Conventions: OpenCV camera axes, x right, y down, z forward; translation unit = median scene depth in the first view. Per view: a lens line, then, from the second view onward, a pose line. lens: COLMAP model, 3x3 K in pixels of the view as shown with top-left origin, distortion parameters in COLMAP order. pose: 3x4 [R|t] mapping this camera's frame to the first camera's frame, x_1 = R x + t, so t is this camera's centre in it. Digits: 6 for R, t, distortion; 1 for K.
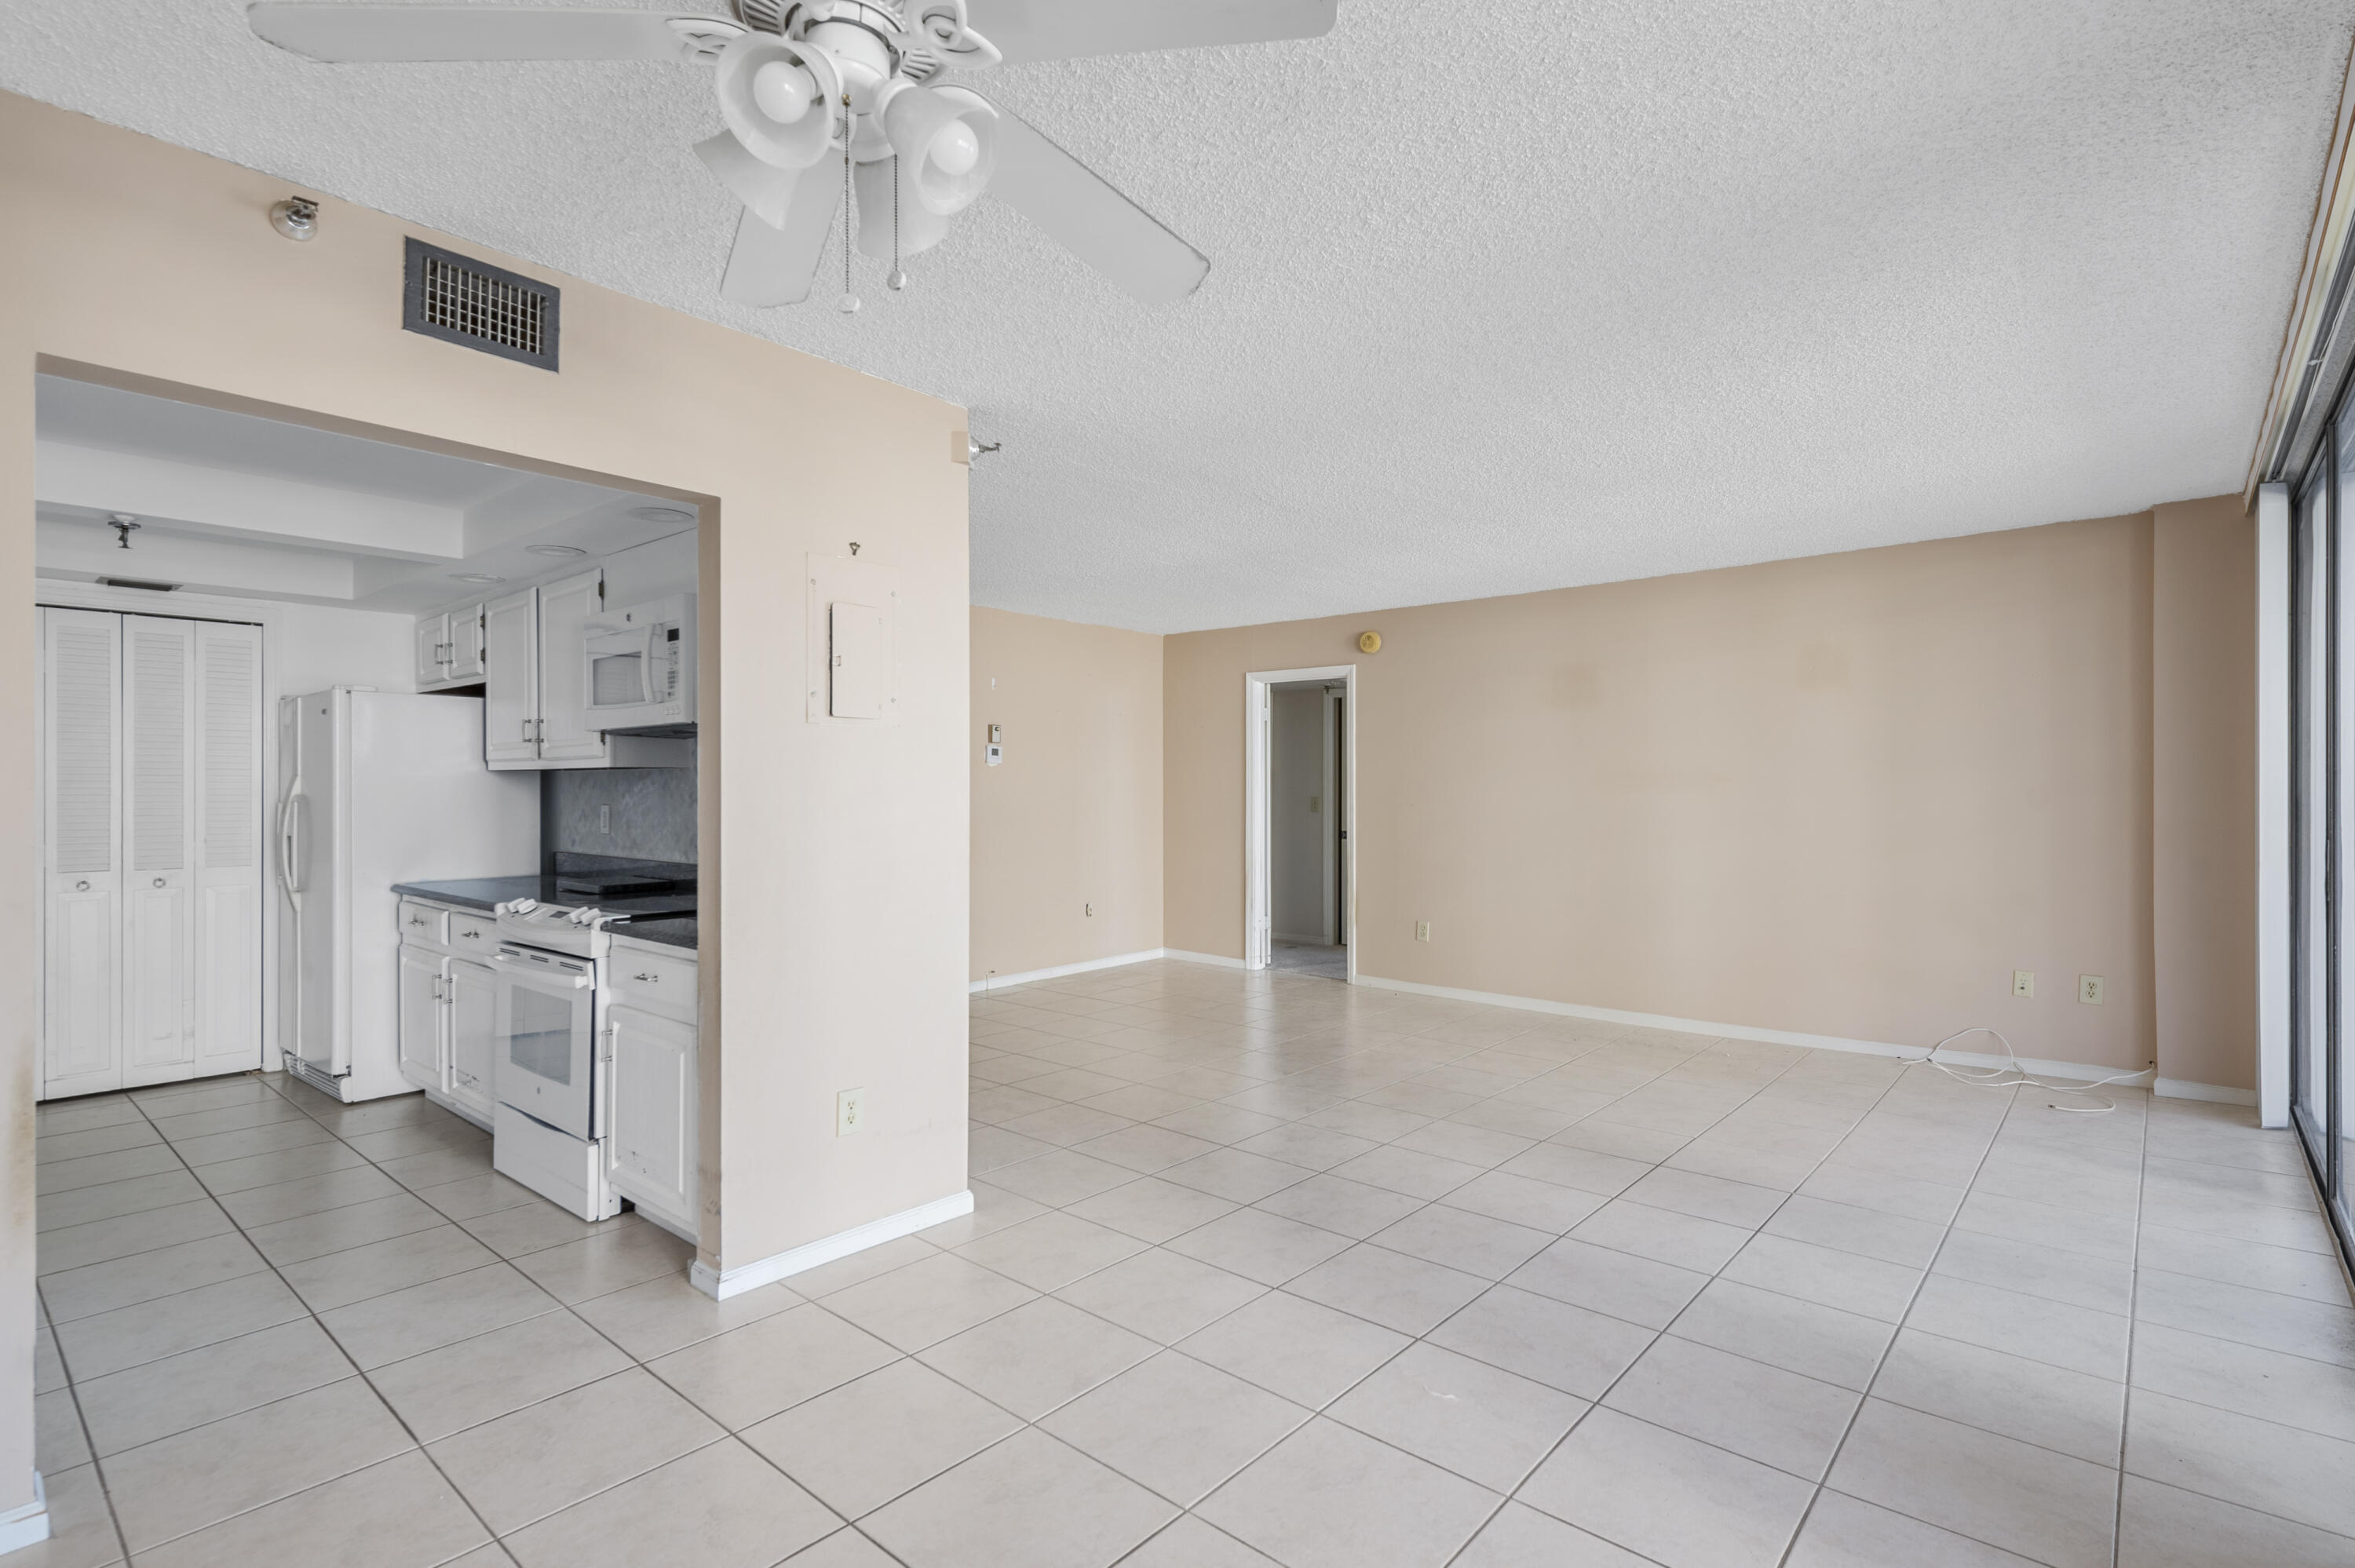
lens RADIAL K [[1119.2, 0, 1184.3], [0, 1119.2, 790.0], [0, 0, 1]] dist [0.019142, -0.007576]
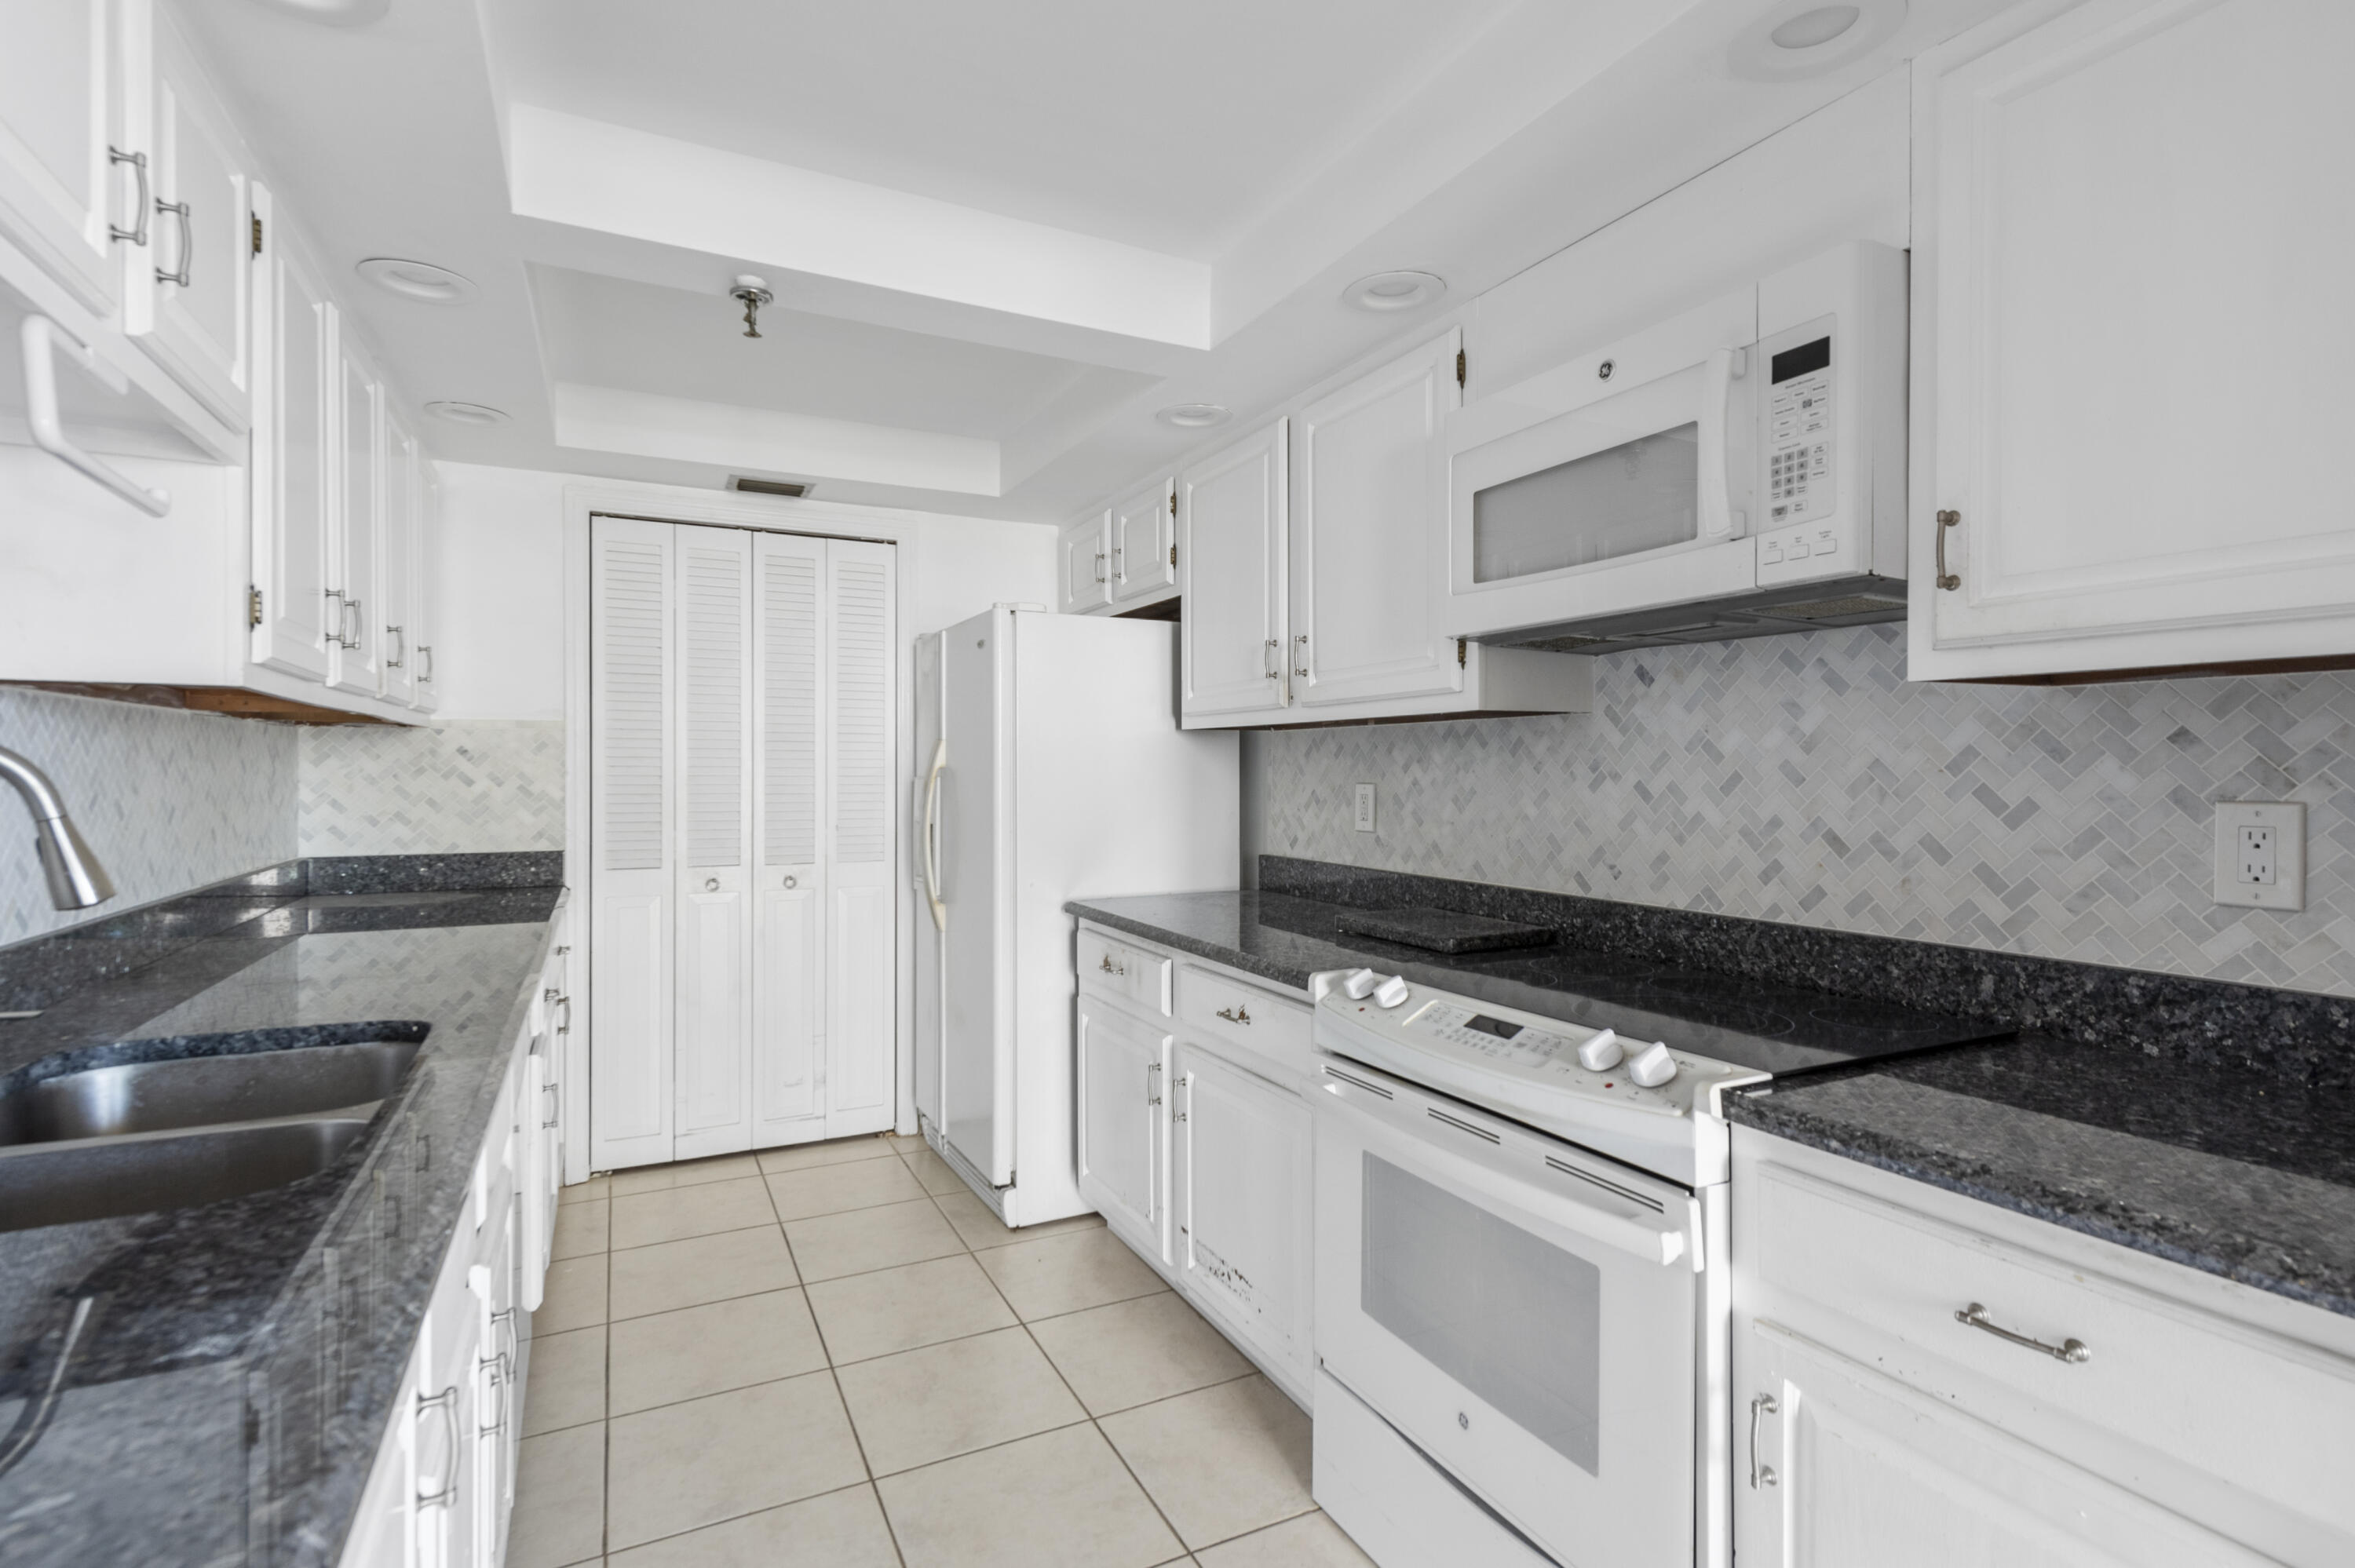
lens RADIAL K [[1125.7, 0, 1185.2], [0, 1125.7, 772.2], [0, 0, 1]] dist [0.023932, -0.009360]
pose [[0.924626, 0.001415, -0.380874, -0.388406], [-0.001024, 0.999999, 0.001229, 0.006869], [0.380875, -0.000746, 0.924626, 0.417444]]
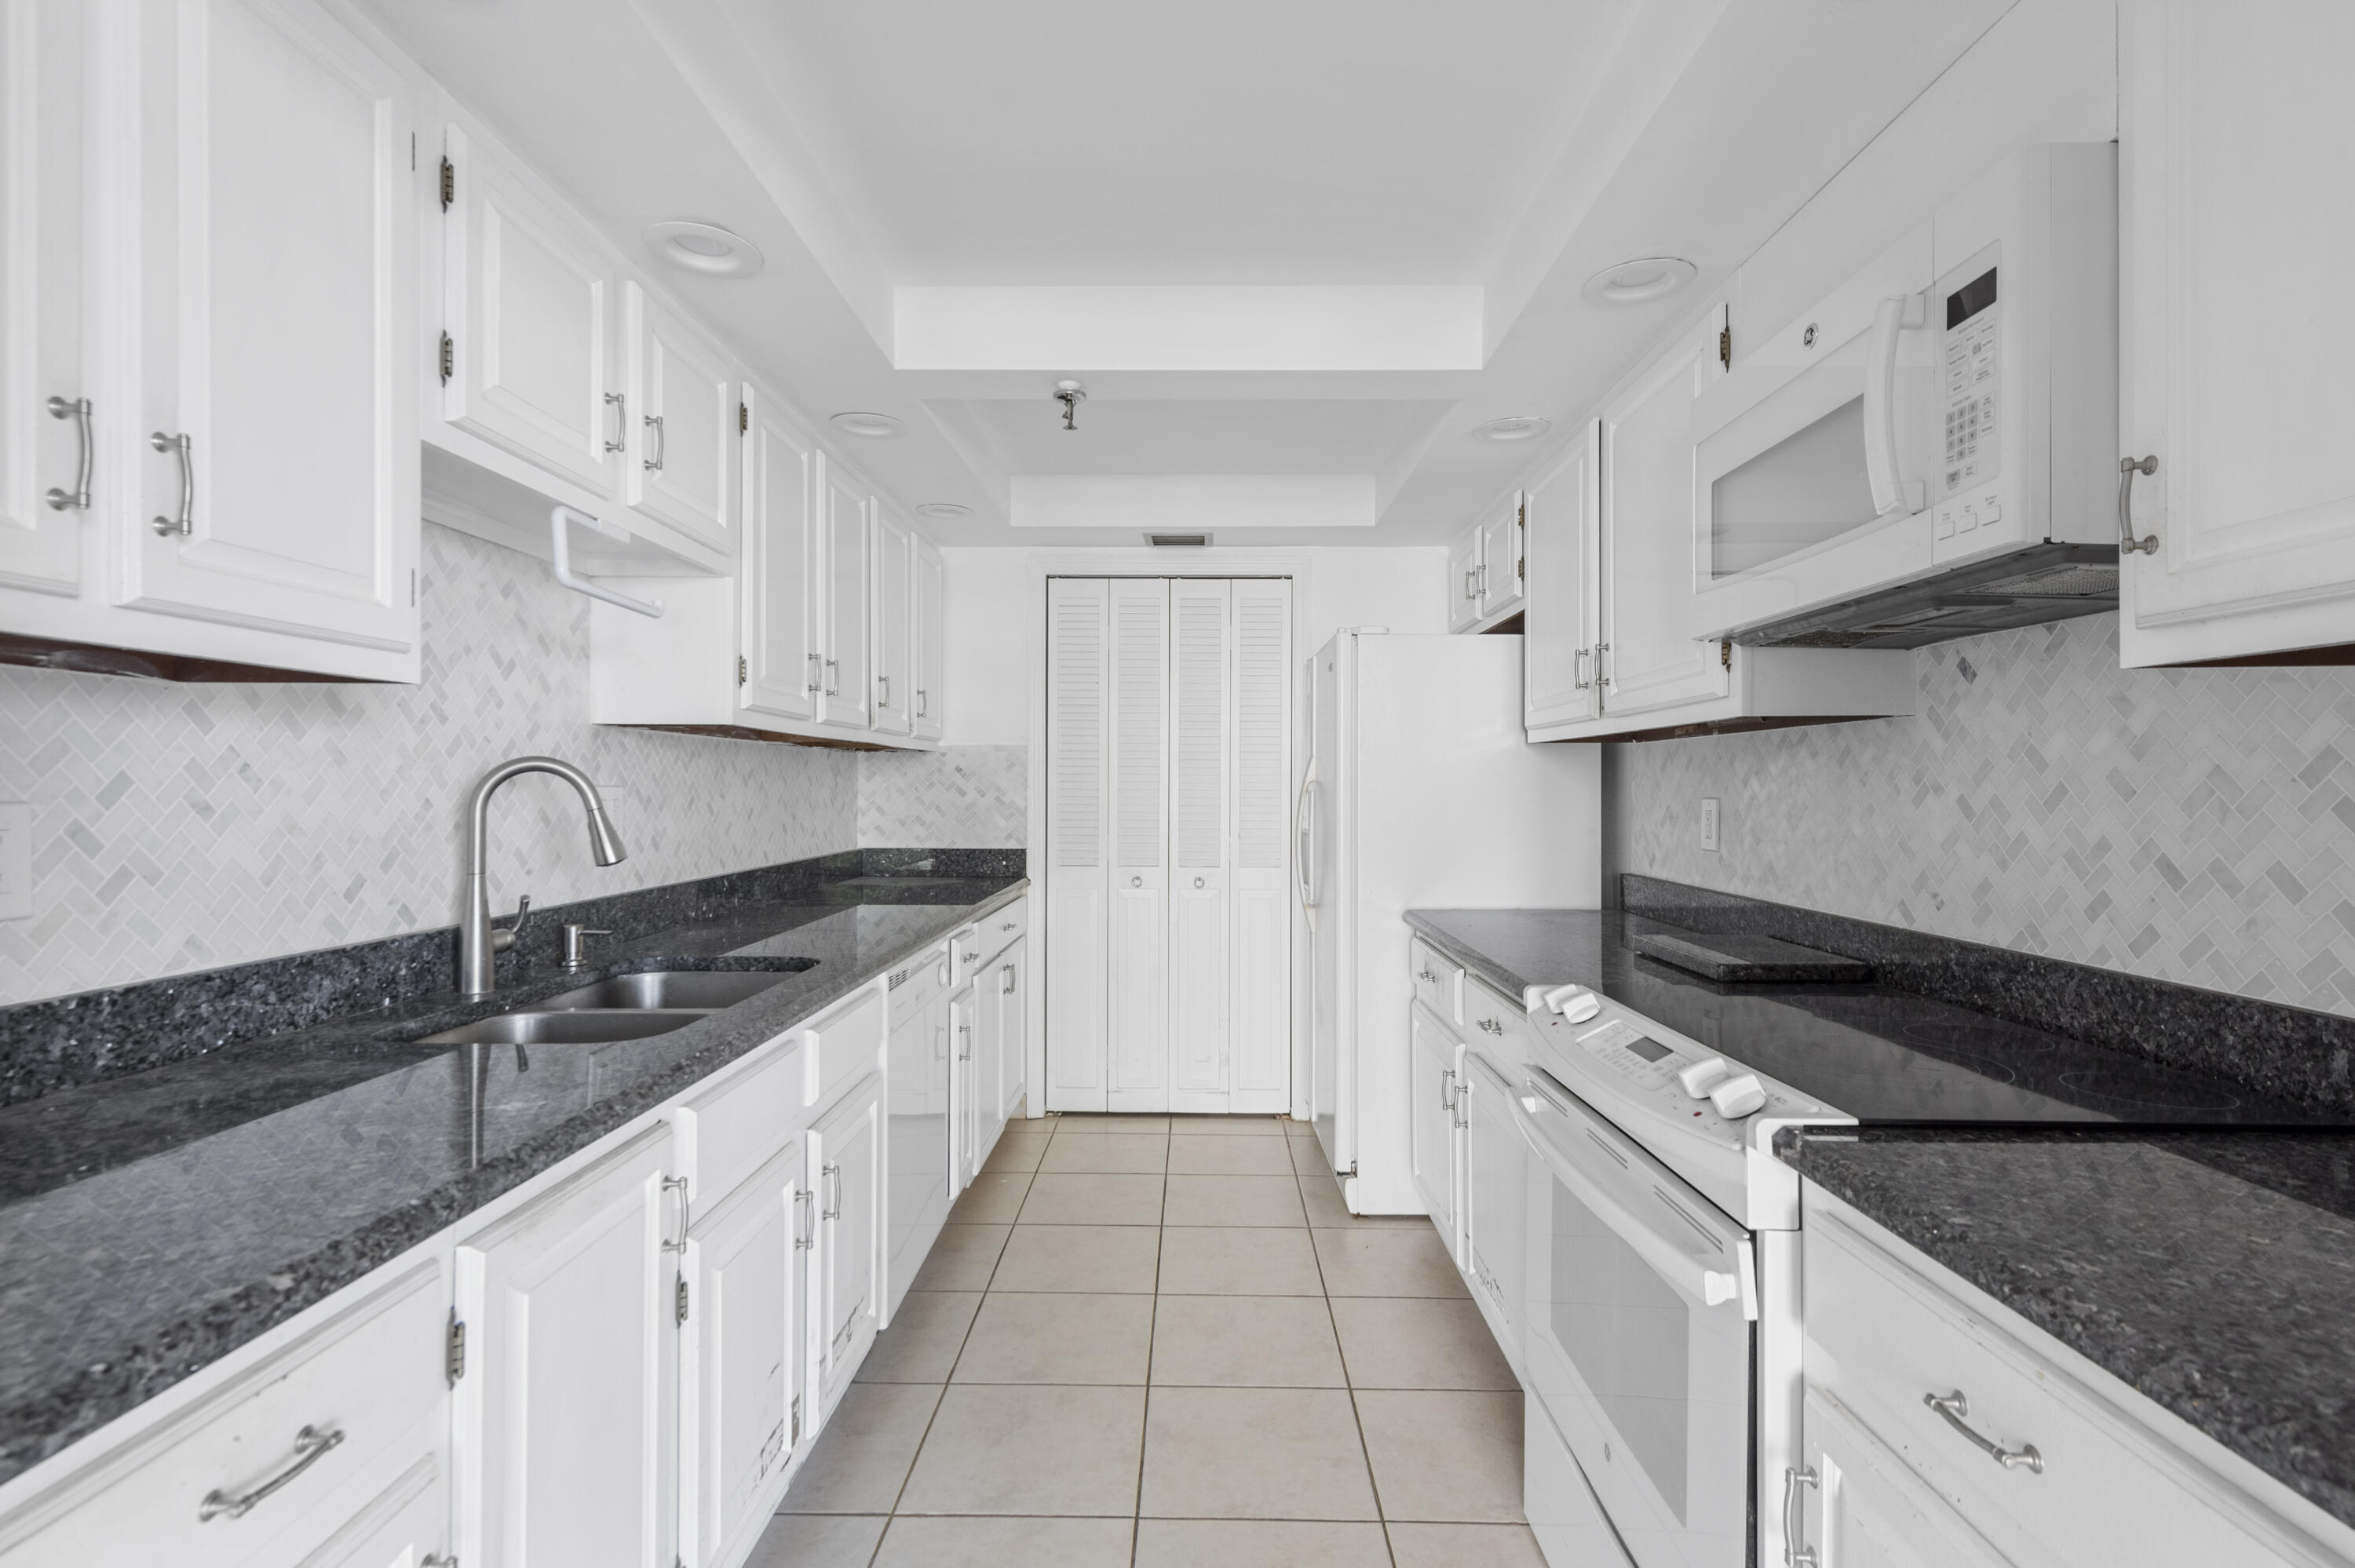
lens RADIAL K [[1116.9, 0, 1186.0], [0, 1116.9, 783.2], [0, 0, 1]] dist [0.020759, -0.007814]
pose [[0.645362, -0.001300, -0.763876, -0.267296], [-0.003037, 0.999986, -0.004268, 0.009358], [0.763871, 0.005075, 0.645349, 0.459154]]
